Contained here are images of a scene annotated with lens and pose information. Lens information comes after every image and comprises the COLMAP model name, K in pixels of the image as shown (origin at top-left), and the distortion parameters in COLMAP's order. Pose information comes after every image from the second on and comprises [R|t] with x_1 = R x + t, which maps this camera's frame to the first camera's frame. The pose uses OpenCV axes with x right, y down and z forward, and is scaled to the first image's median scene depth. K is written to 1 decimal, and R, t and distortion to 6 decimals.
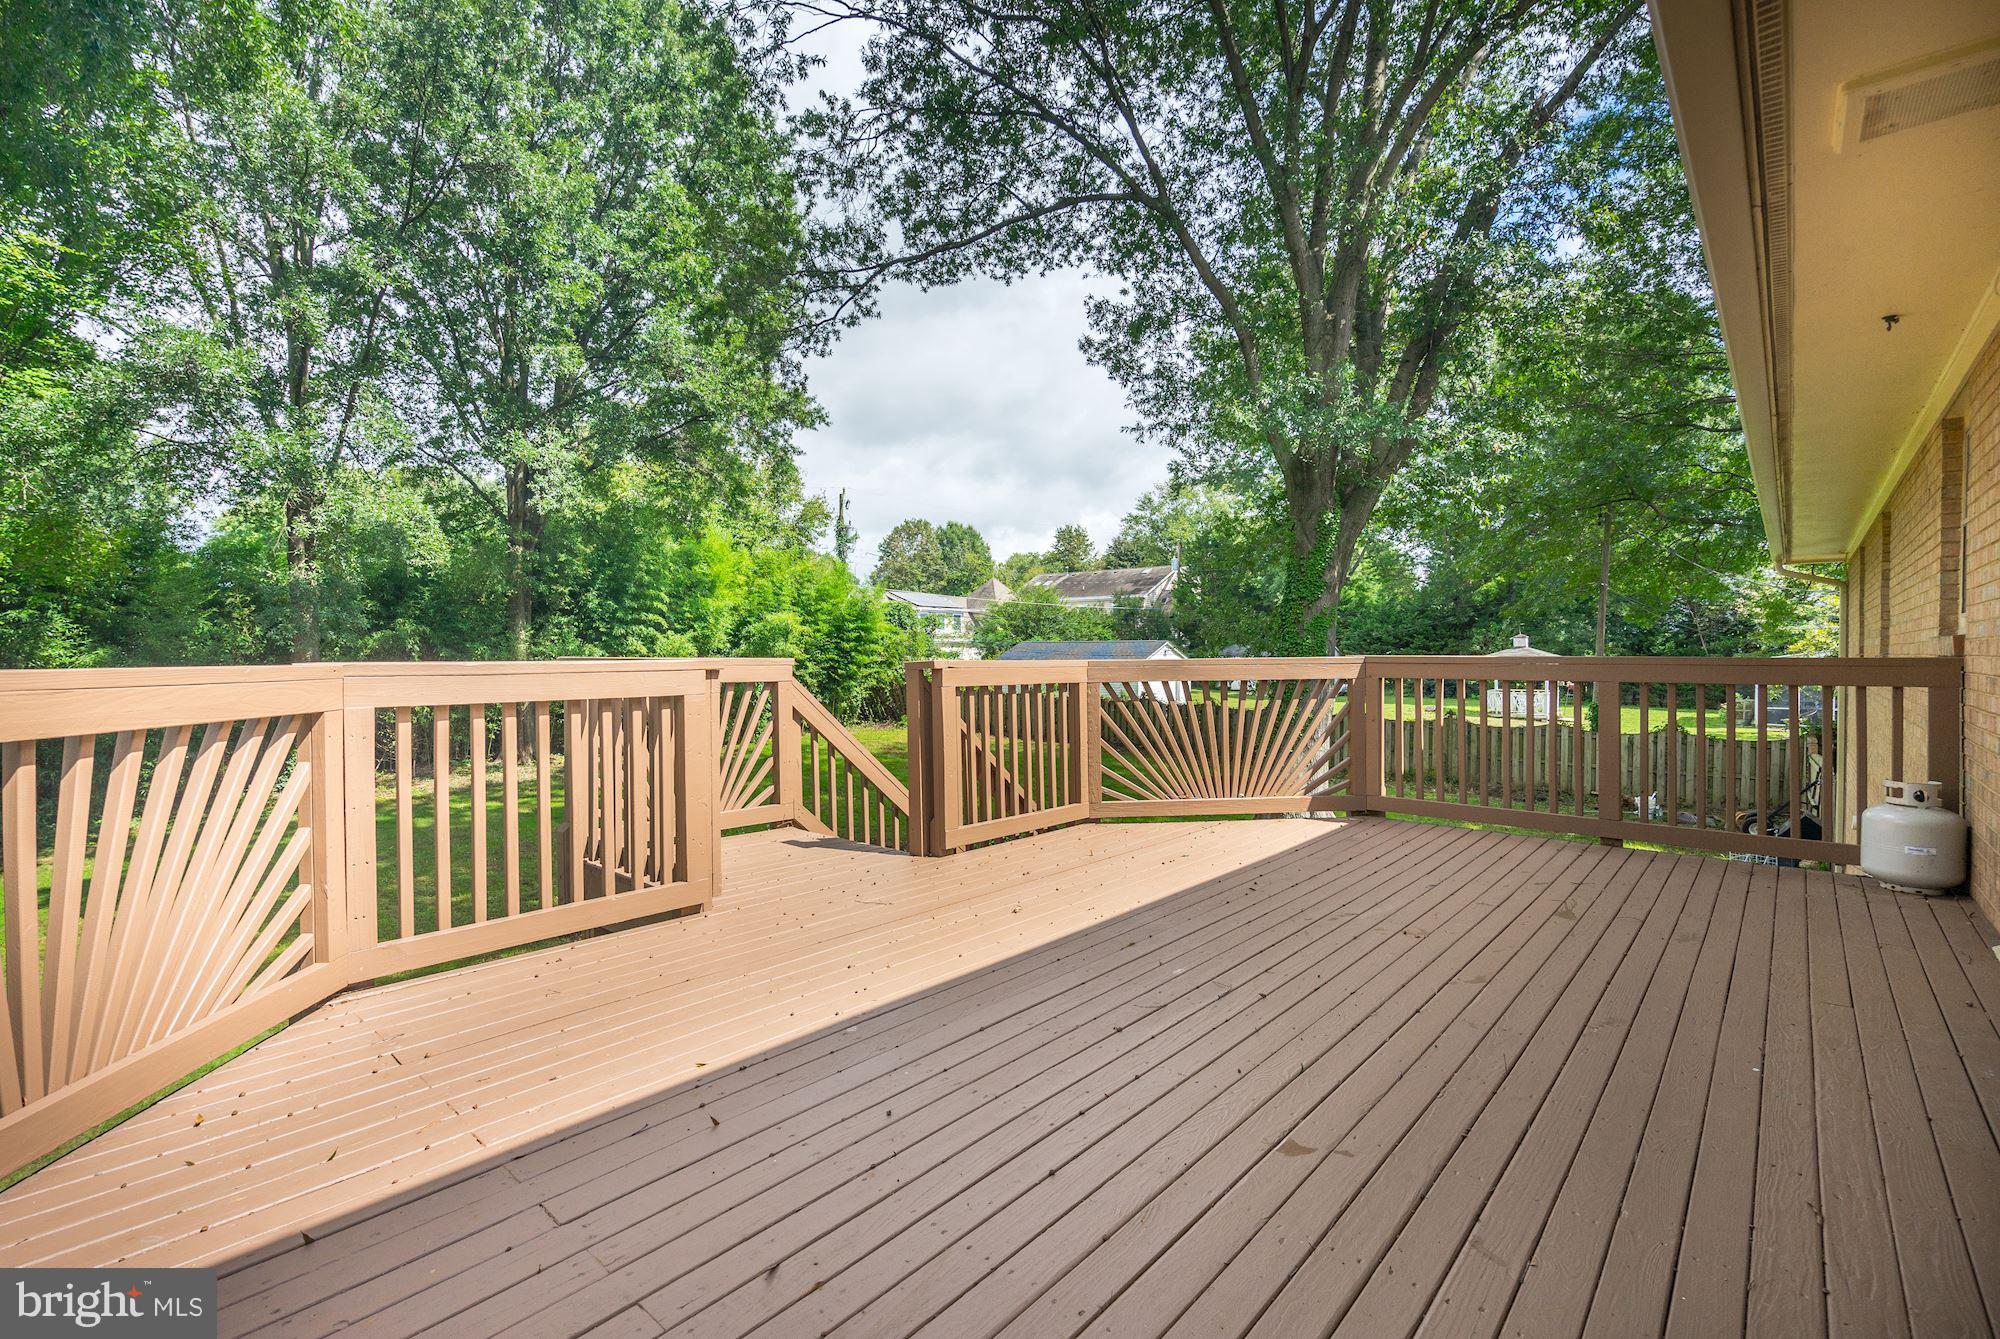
lens RADIAL K [[945.4, 0, 996.7], [0, 945.4, 652.7], [0, 0, 1]] dist [-0.062731, 0.021749]
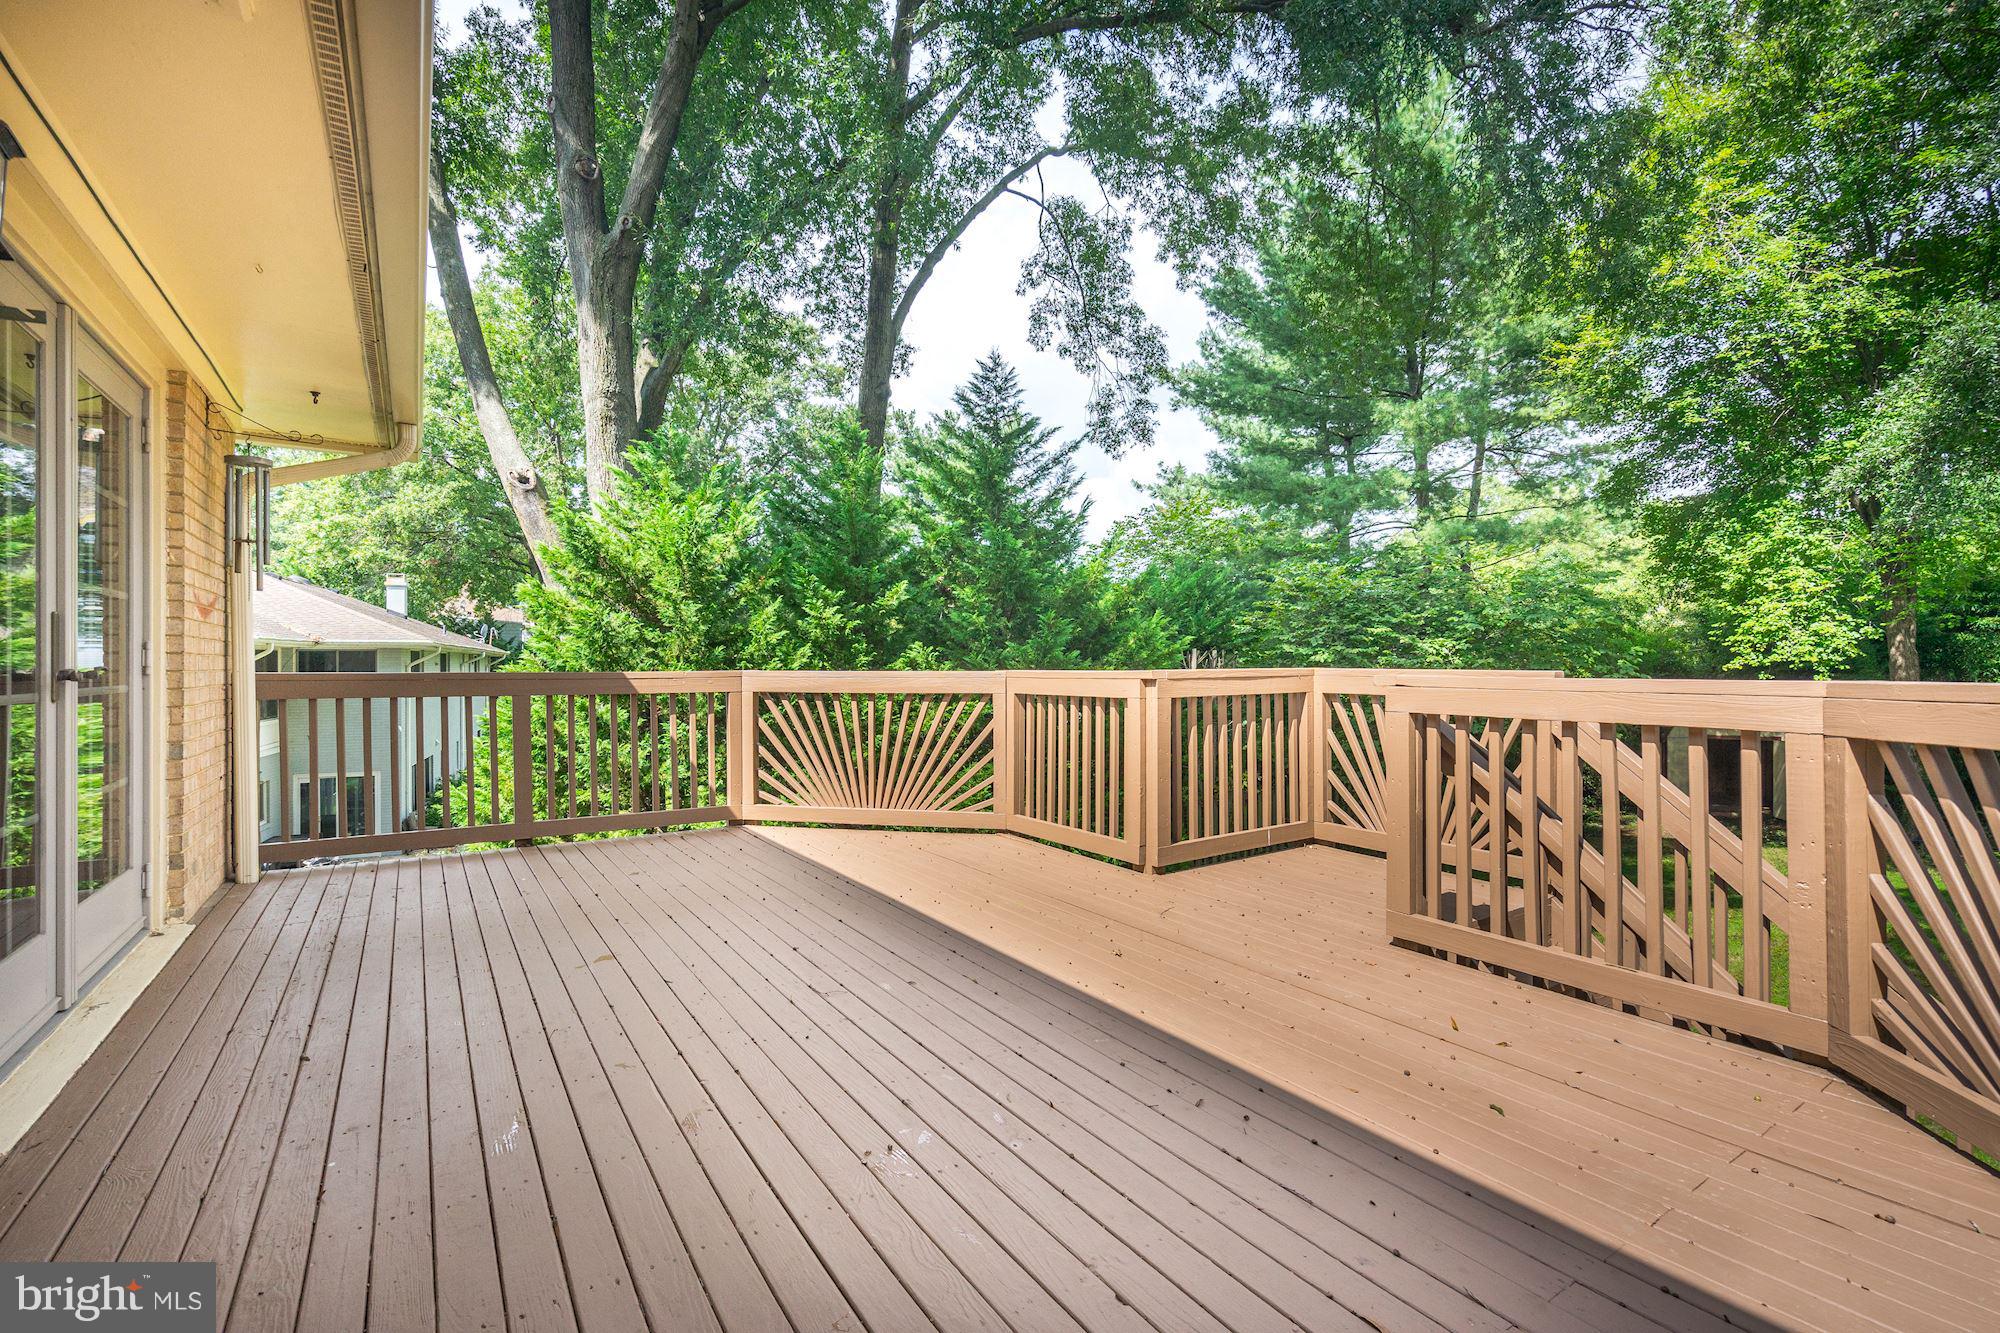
lens RADIAL K [[945.4, 0, 996.7], [0, 945.4, 649.7], [0, 0, 1]] dist [-0.062731, 0.021749]
pose [[-0.296489, -0.008918, -0.954995, 1.158626], [-0.000952, 0.999959, -0.009042, -0.011925], [0.955036, -0.001771, -0.296485, 1.458356]]
